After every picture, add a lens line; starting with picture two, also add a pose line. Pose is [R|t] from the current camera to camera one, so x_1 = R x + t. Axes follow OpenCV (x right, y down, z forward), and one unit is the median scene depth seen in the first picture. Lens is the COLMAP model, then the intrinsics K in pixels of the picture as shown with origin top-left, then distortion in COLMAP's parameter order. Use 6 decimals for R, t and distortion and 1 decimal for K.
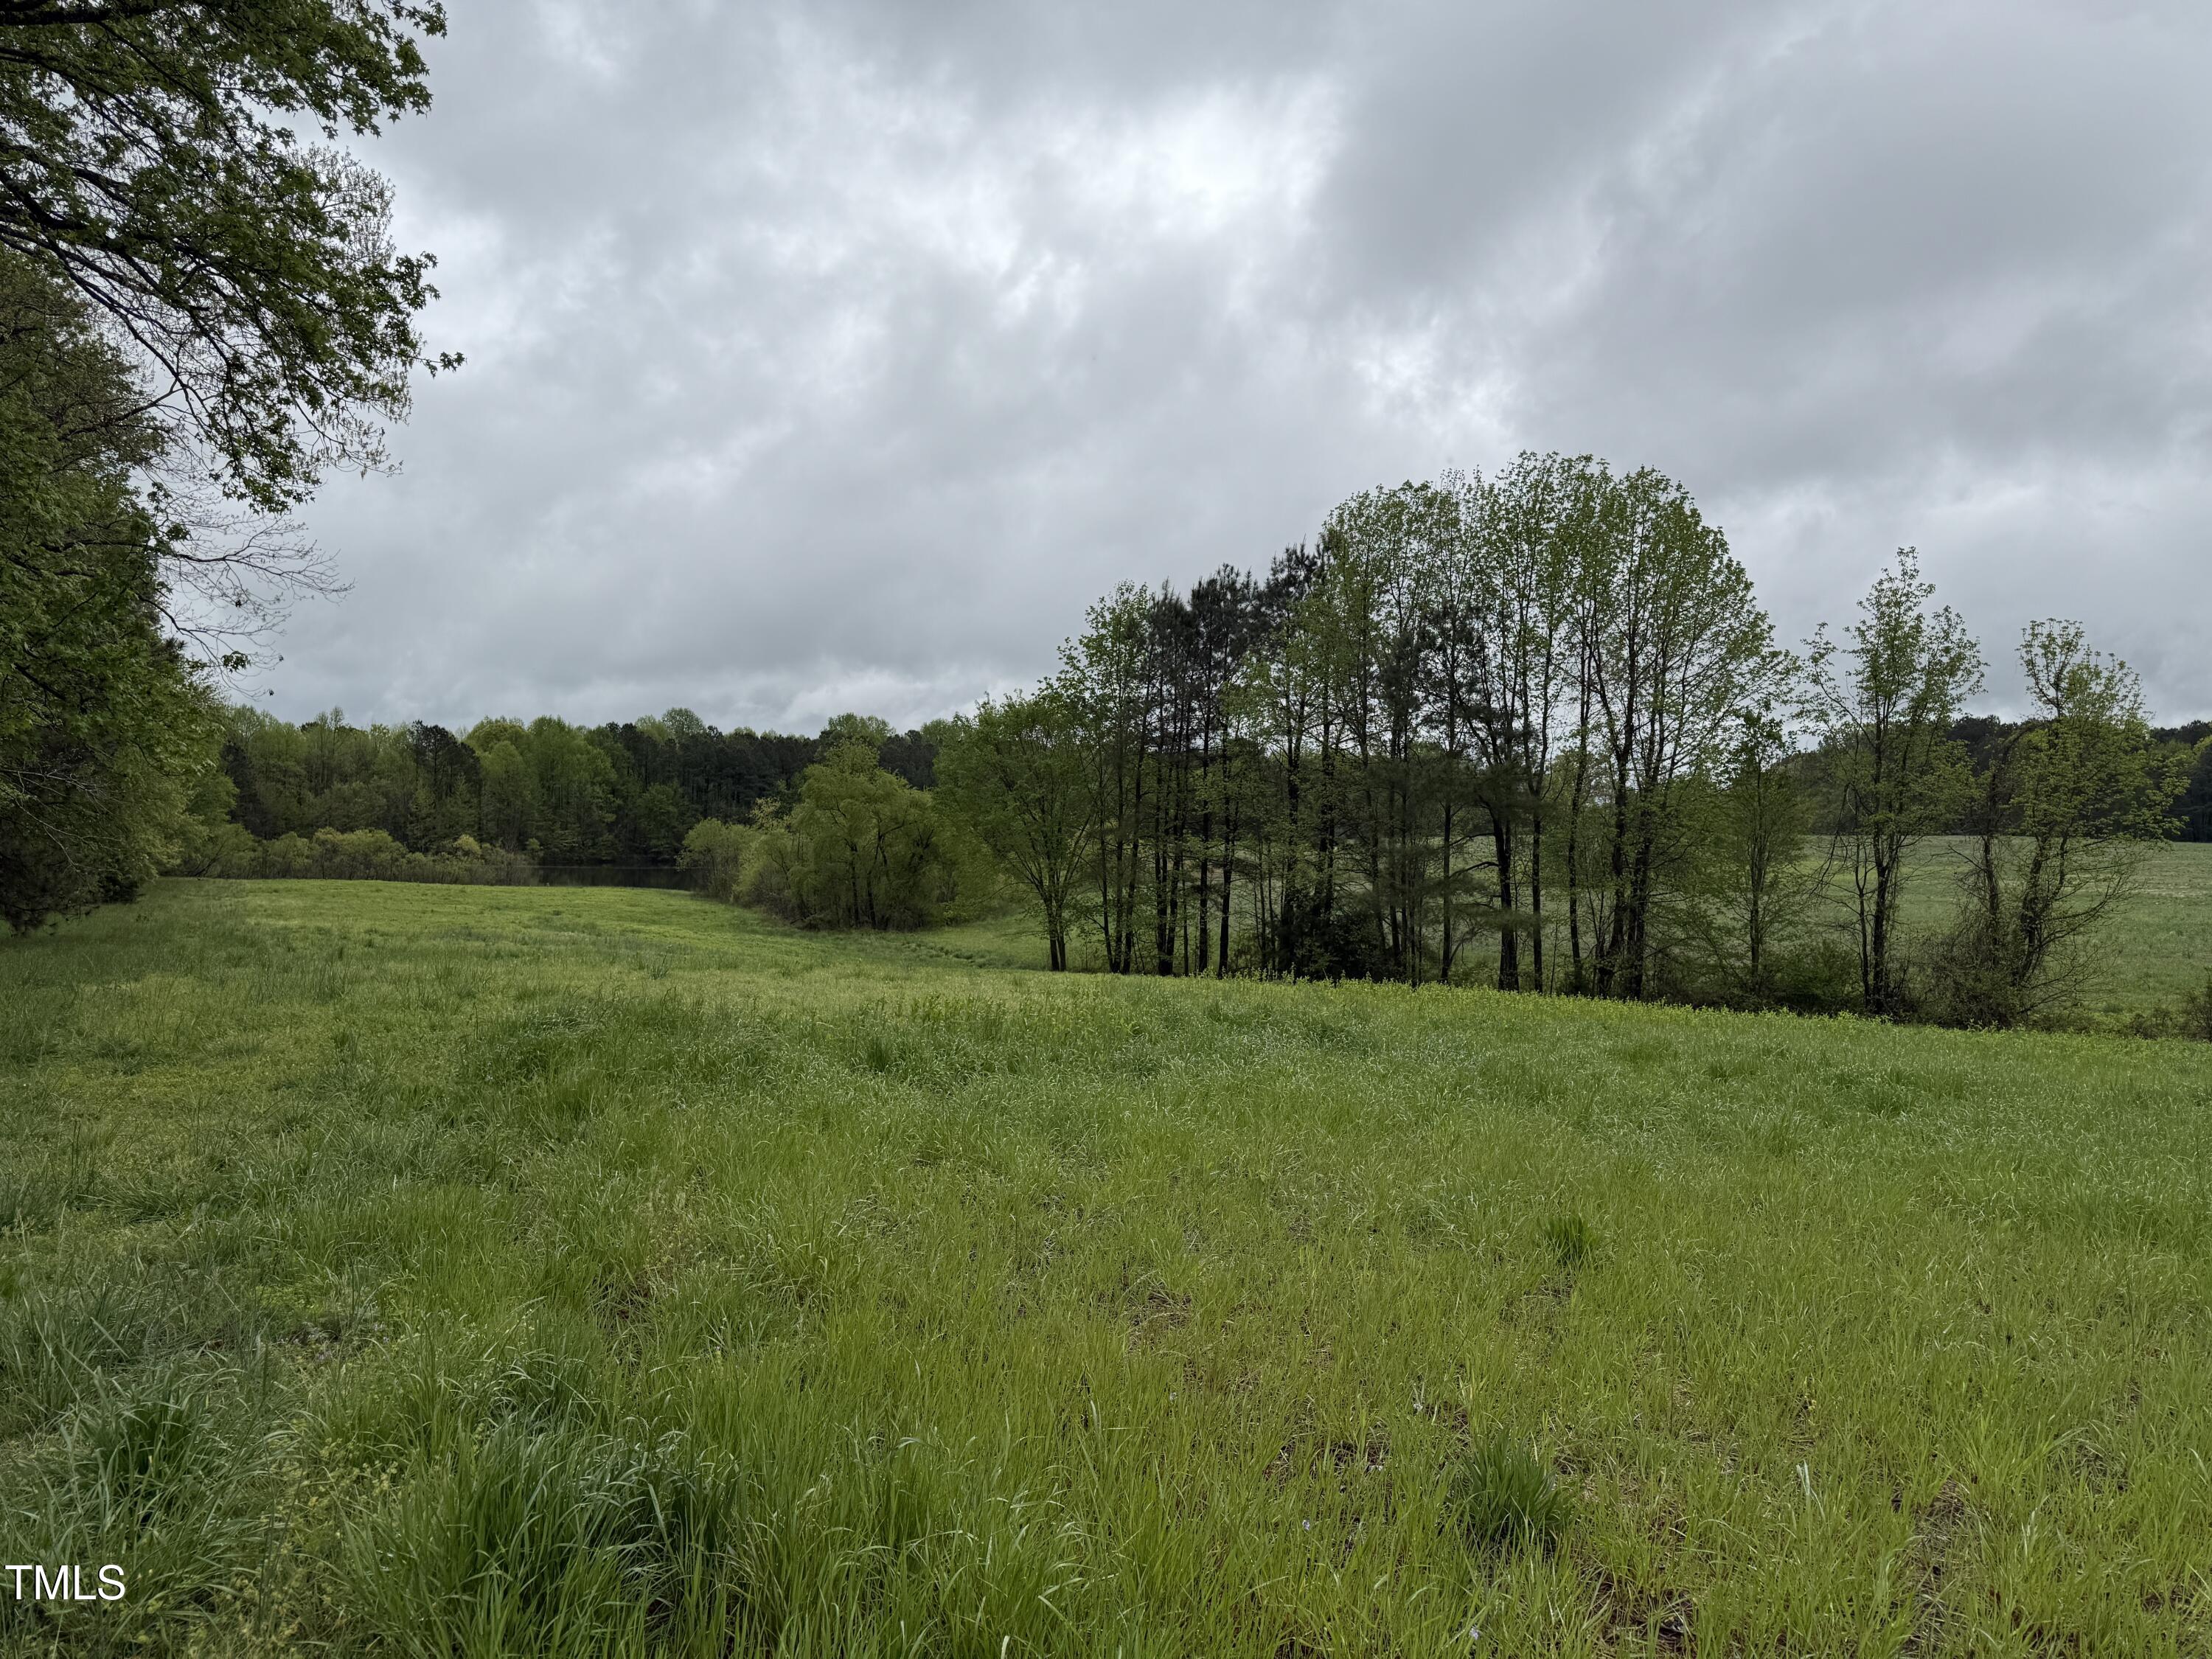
lens RADIAL K [[1529.3, 0, 1114.6], [0, 1529.3, 839.8], [0, 0, 1]] dist [-0.000810, -0.018560]
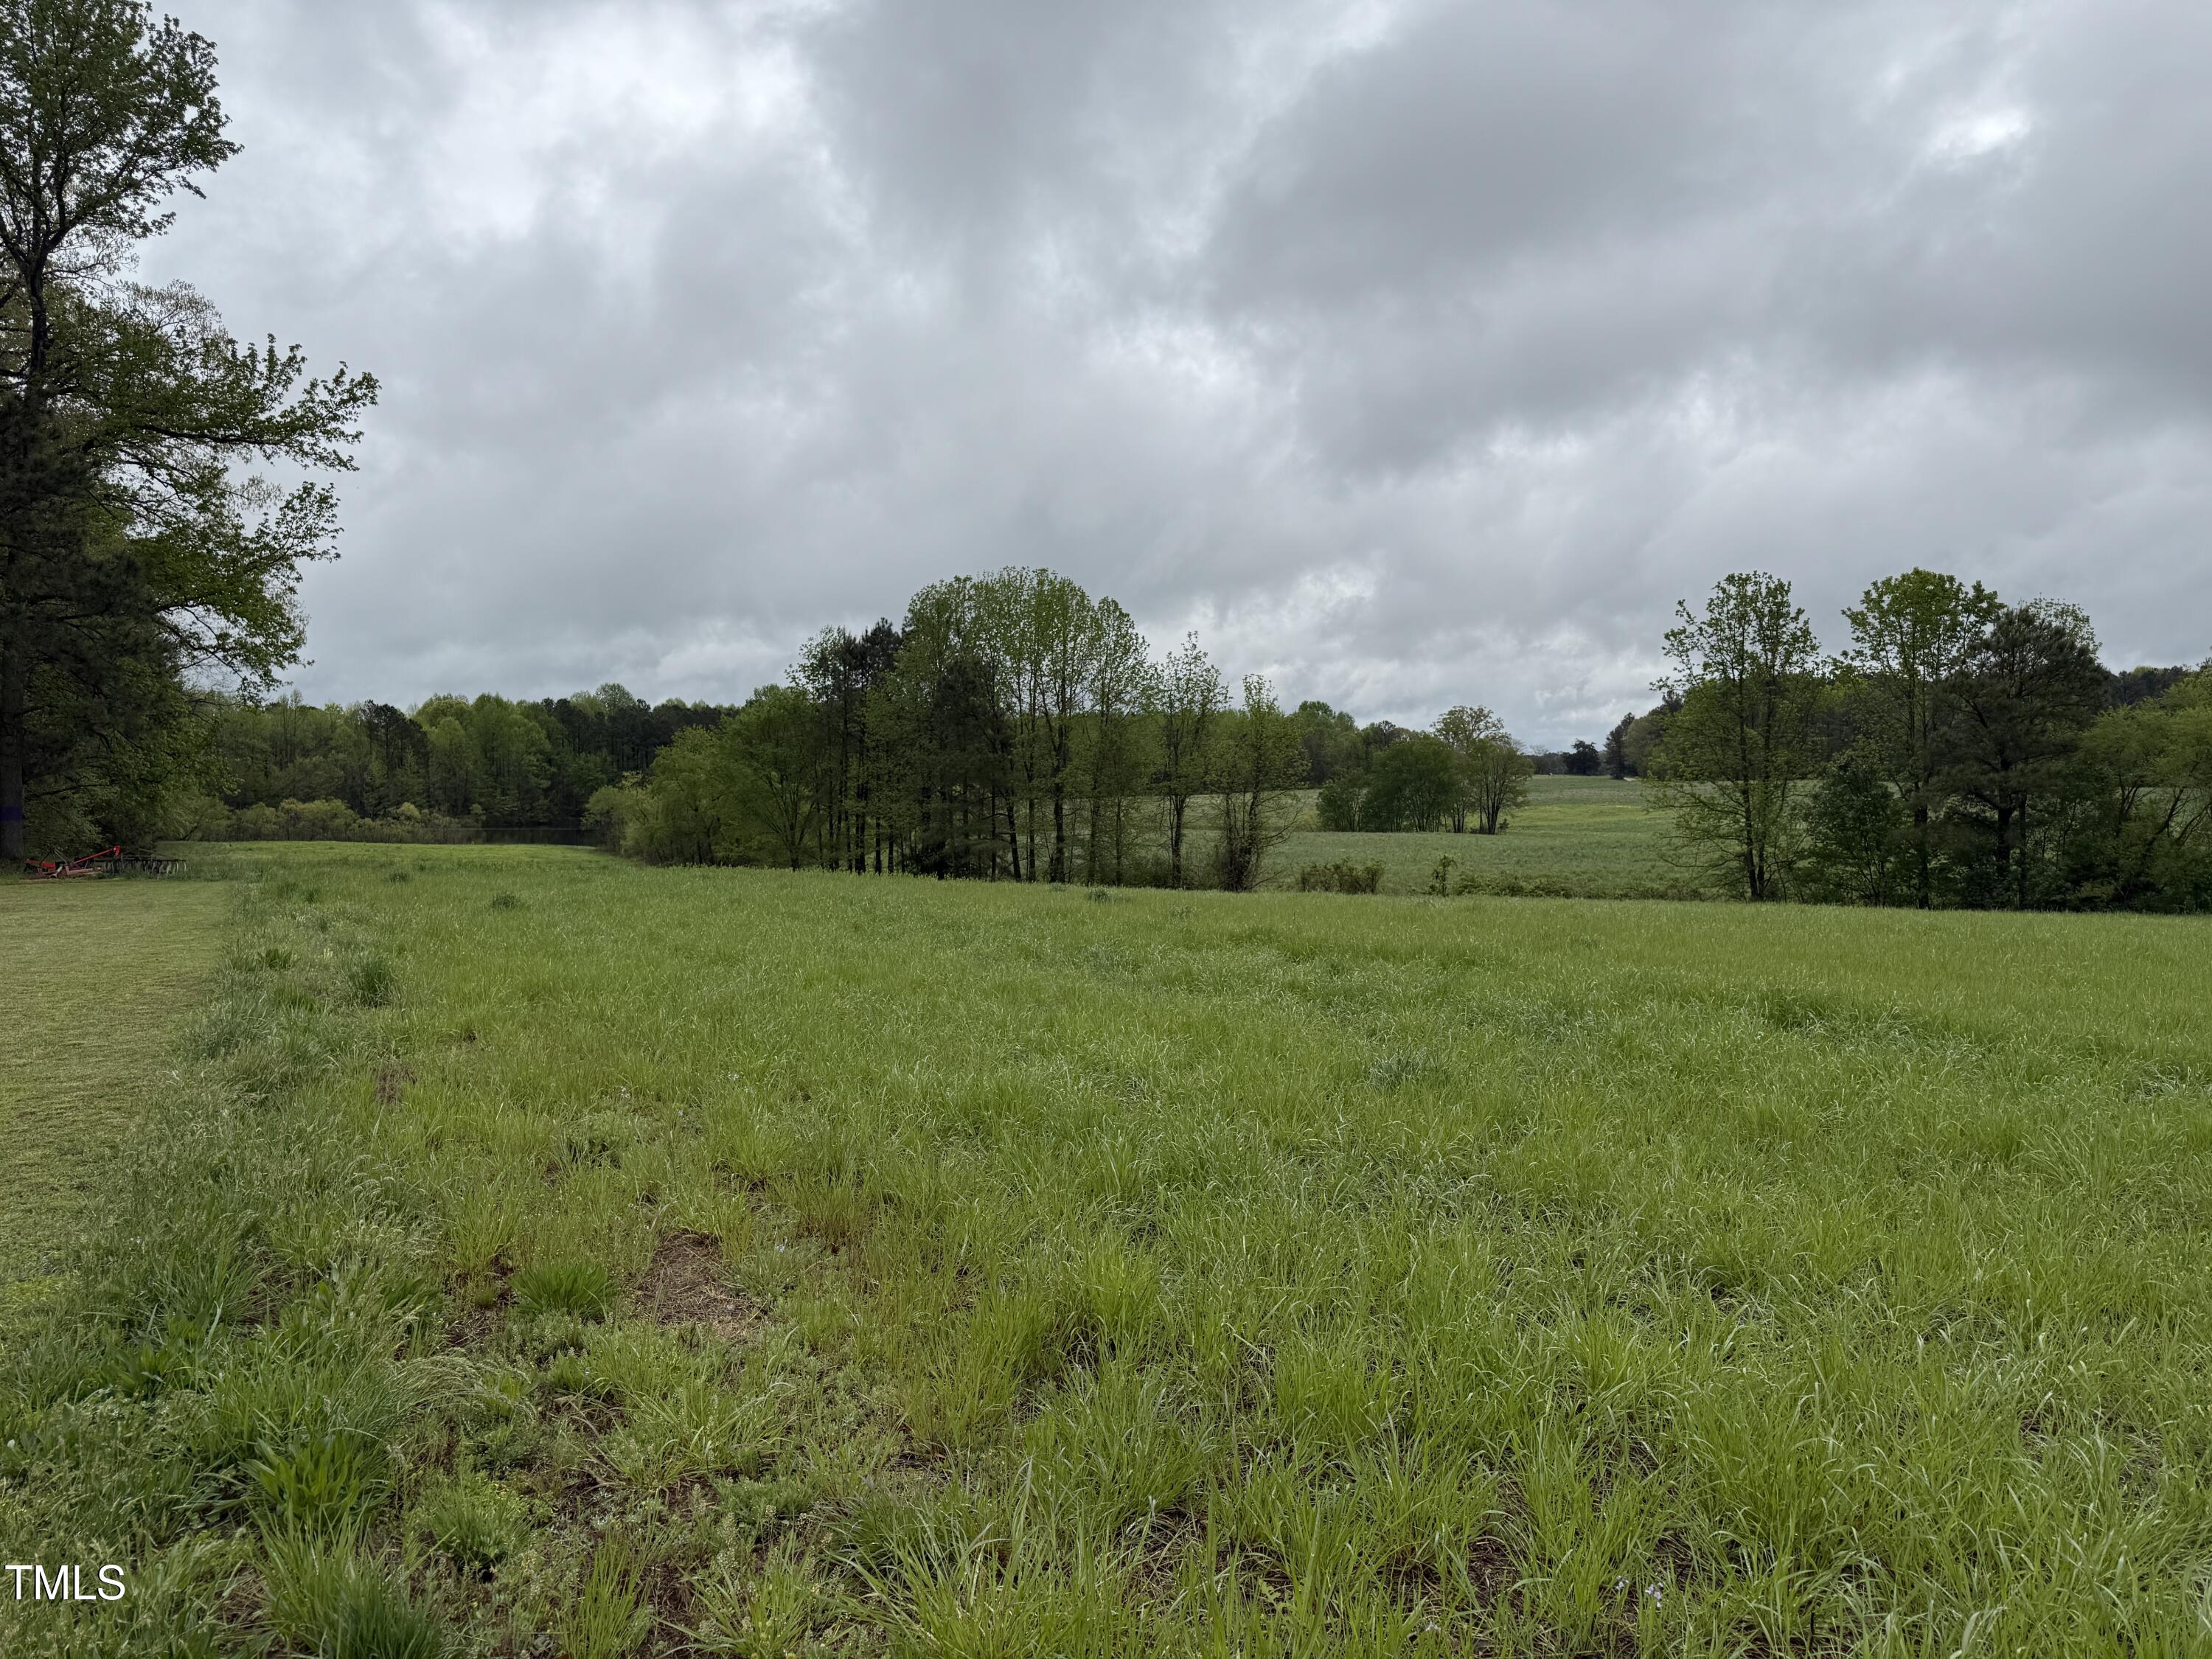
lens RADIAL K [[1529.3, 0, 1137.1], [0, 1529.3, 851.6], [0, 0, 1]] dist [-0.000810, -0.018560]
pose [[0.999485, -0.017244, 0.027075, 0.077364], [0.016200, 0.999134, 0.038313, -0.000951], [-0.027712, -0.037855, 0.998899, -0.145136]]
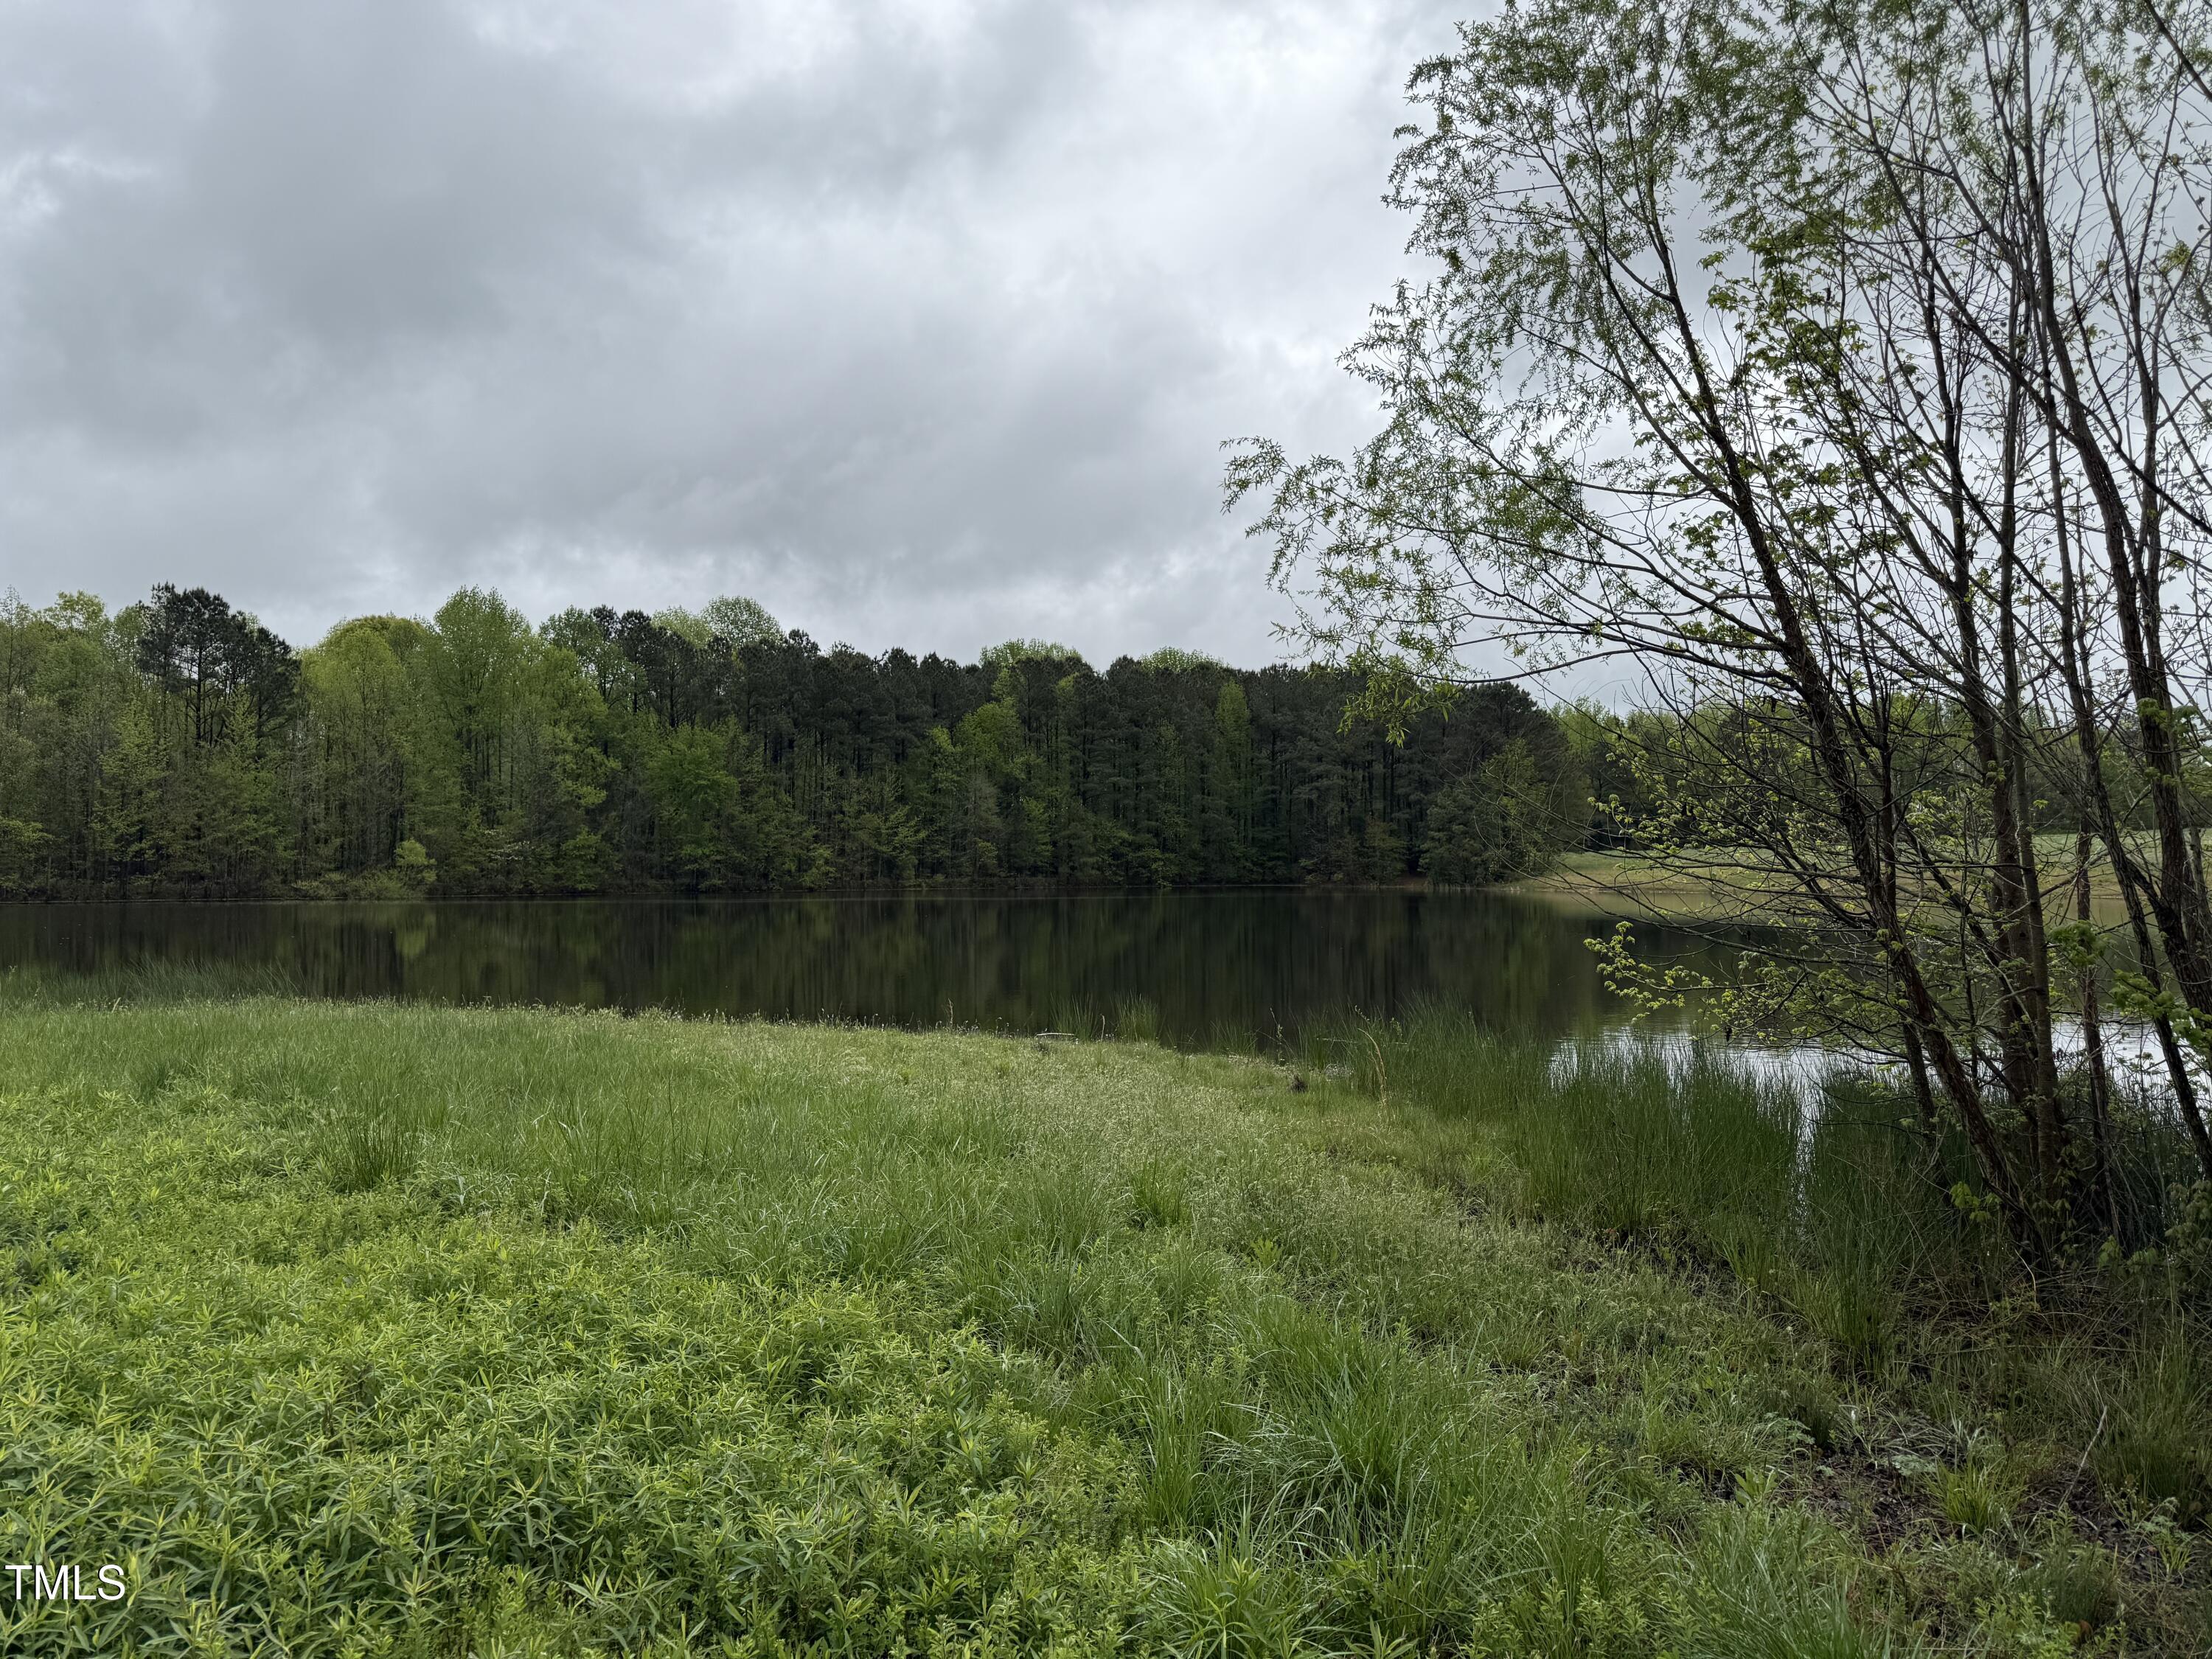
lens RADIAL K [[1529.3, 0, 1097.2], [0, 1529.3, 900.1], [0, 0, 1]] dist [-0.000810, -0.018560]
pose [[0.999352, -0.009543, -0.034696, -0.169936], [0.010075, 0.999834, 0.015192, 0.011508], [0.034545, -0.015531, 0.999282, 0.569206]]
